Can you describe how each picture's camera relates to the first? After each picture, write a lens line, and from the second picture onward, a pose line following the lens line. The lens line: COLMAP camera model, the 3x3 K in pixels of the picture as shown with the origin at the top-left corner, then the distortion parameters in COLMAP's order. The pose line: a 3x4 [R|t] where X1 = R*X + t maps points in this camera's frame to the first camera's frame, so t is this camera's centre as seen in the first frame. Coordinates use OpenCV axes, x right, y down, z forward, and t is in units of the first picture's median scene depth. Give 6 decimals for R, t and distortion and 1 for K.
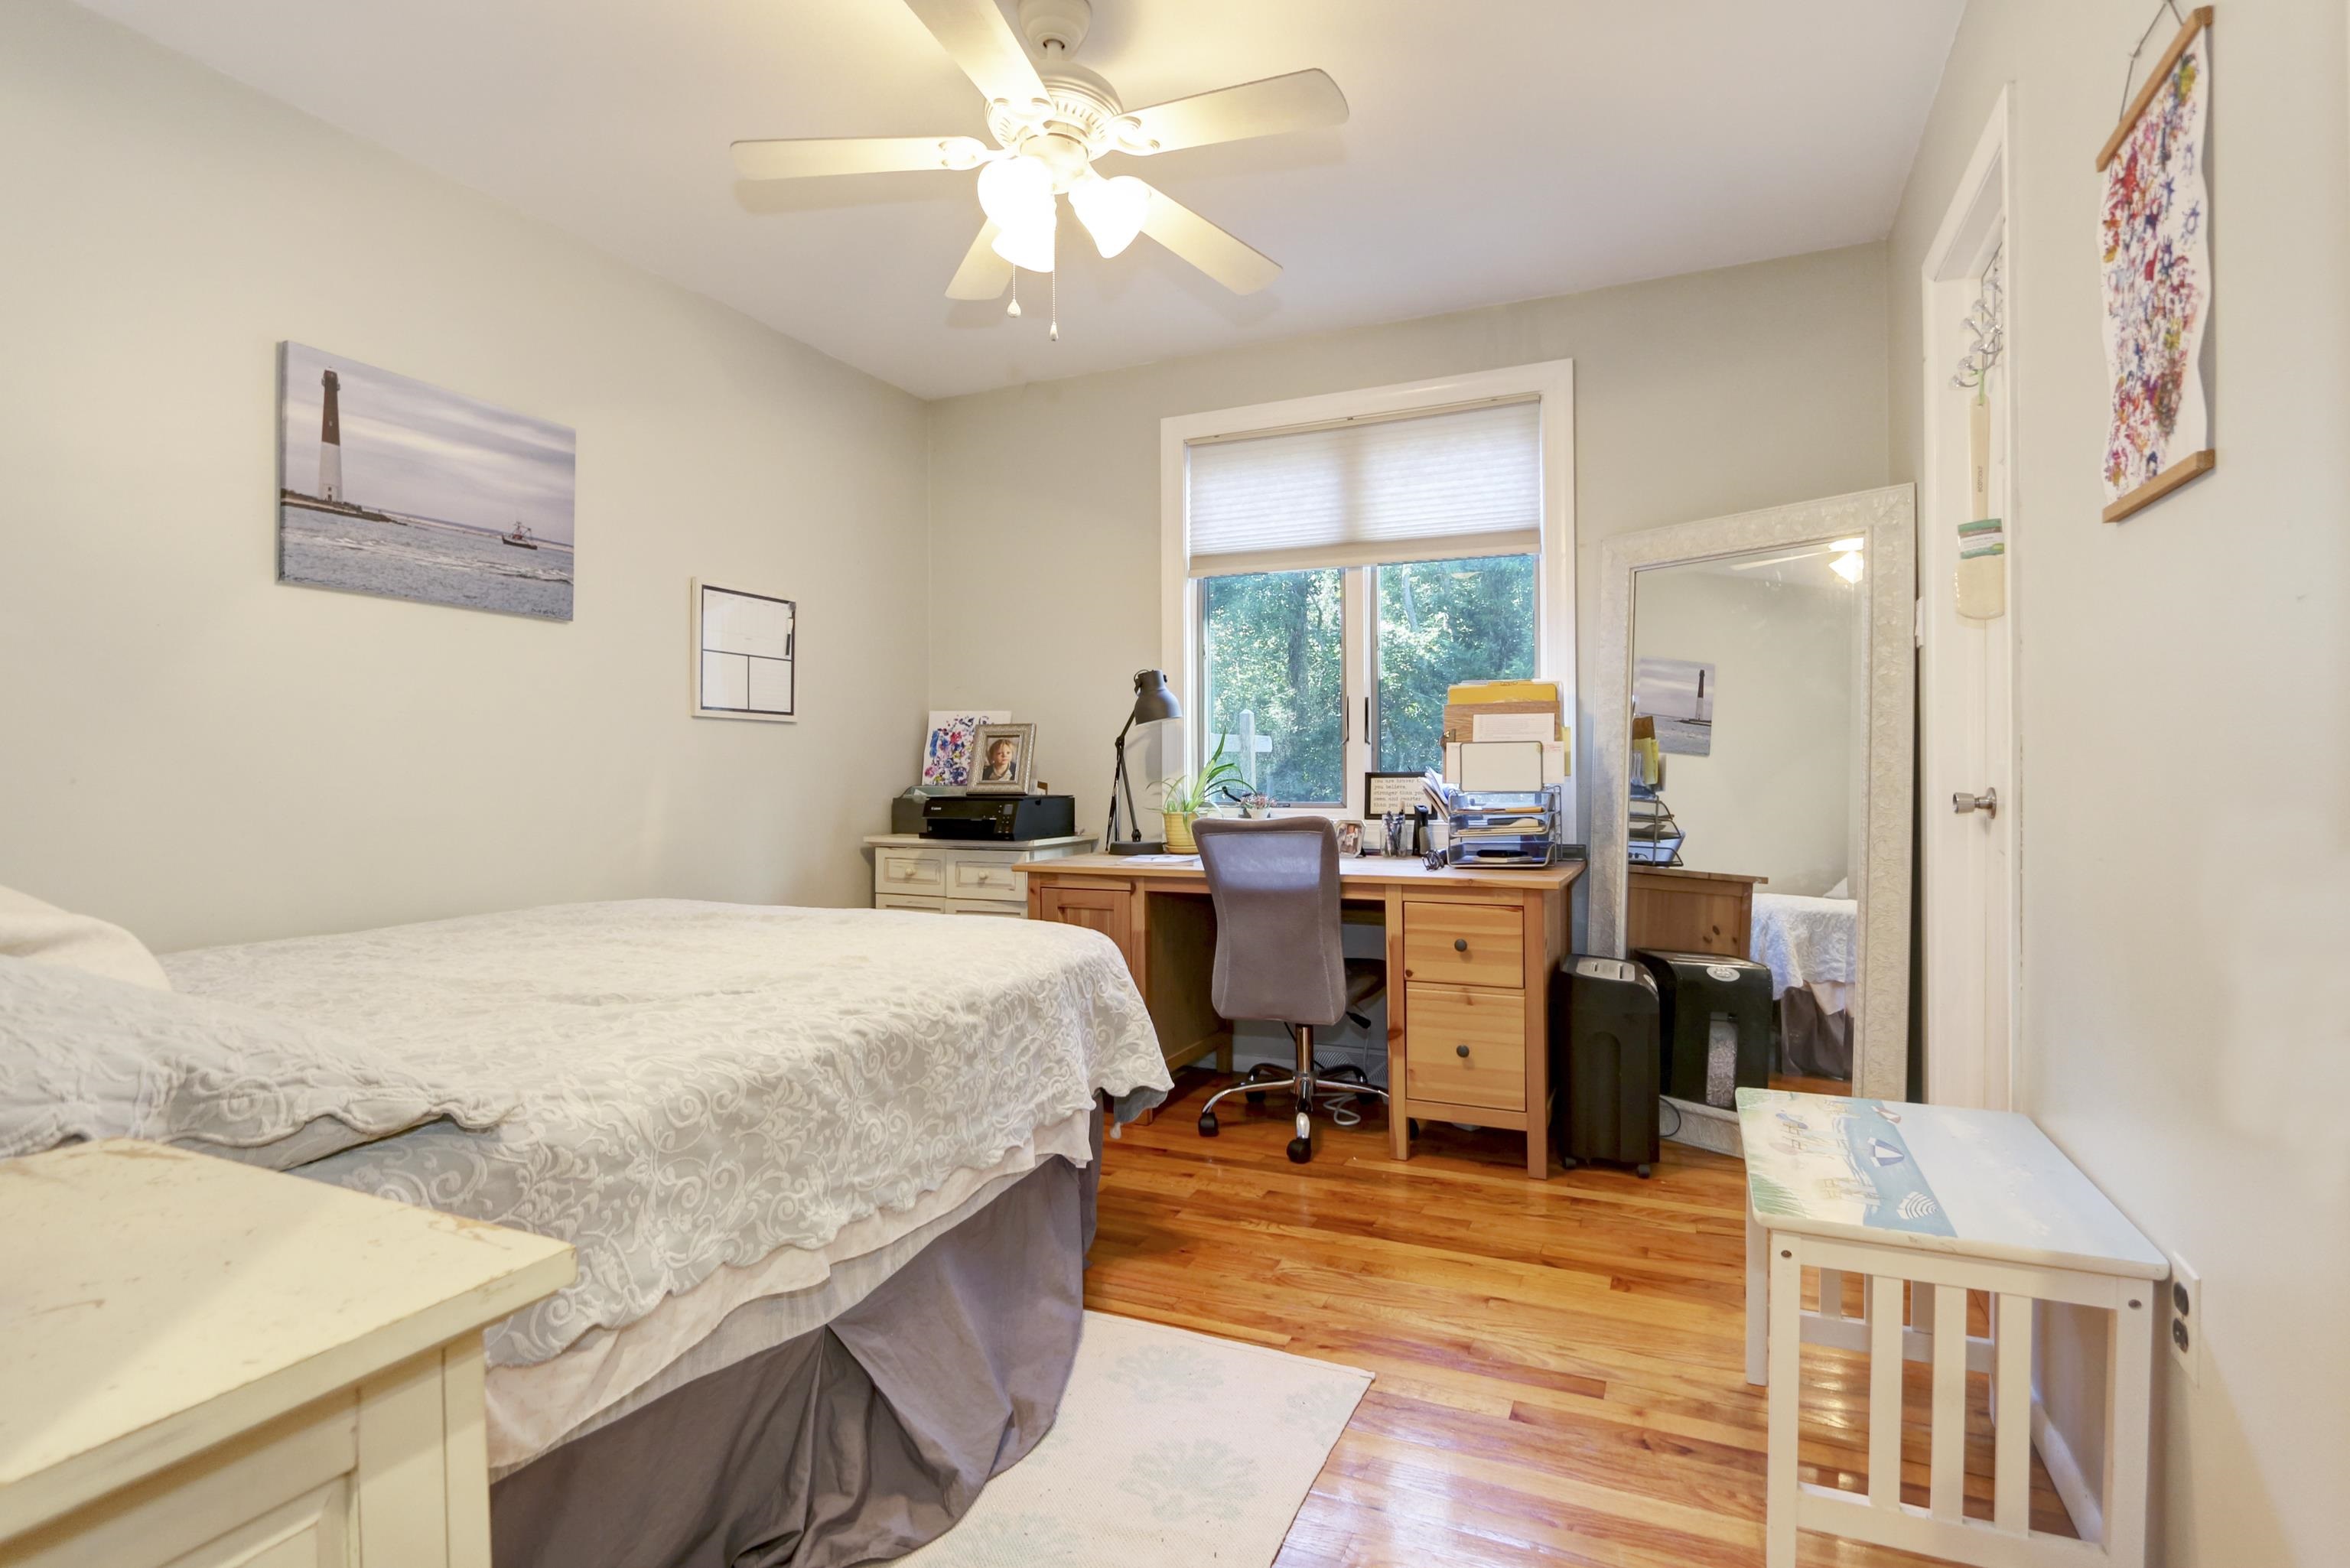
lens RADIAL K [[1116.2, 0, 1196.4], [0, 1116.2, 779.7], [0, 0, 1]] dist [-0.013503, -0.000158]
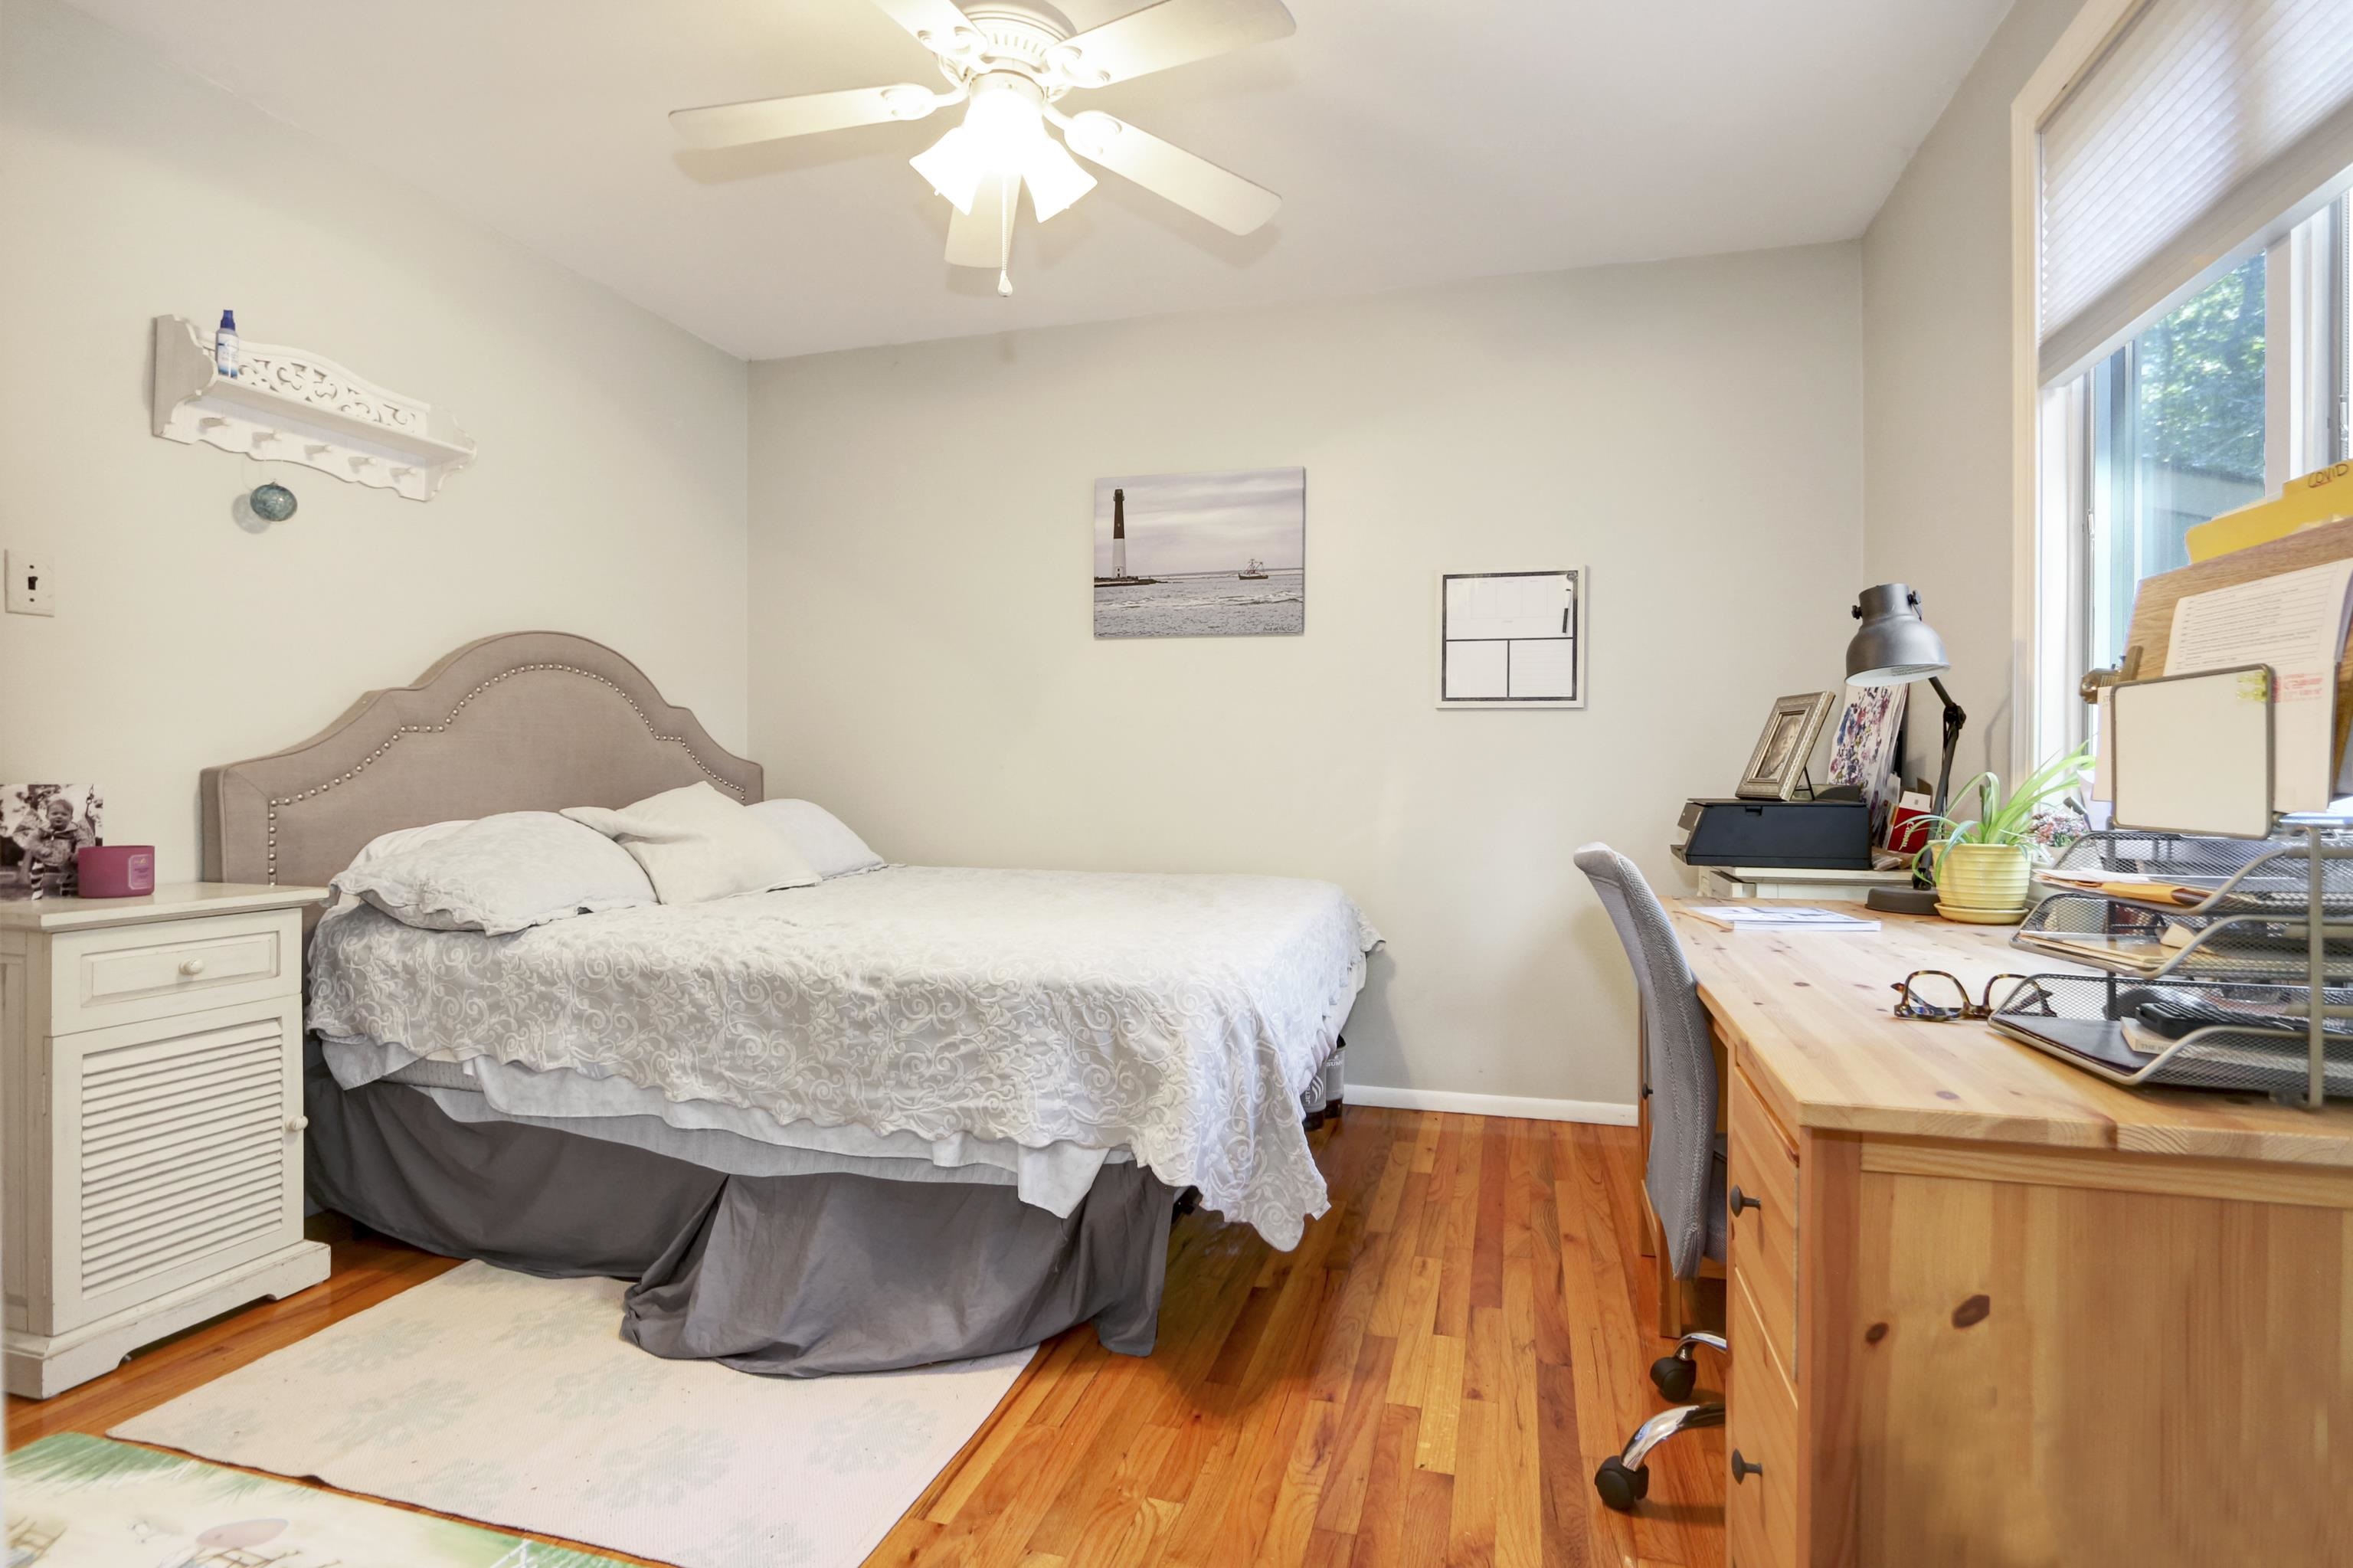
lens RADIAL K [[1117.8, 0, 1201.7], [0, 1117.8, 776.1], [0, 0, 1]] dist [-0.013503, -0.000158]
pose [[0.161822, 0.013059, -0.986733, 0.839244], [-0.010637, 0.999877, 0.011489, -0.009232], [0.986763, 0.008636, 0.161941, 1.043606]]
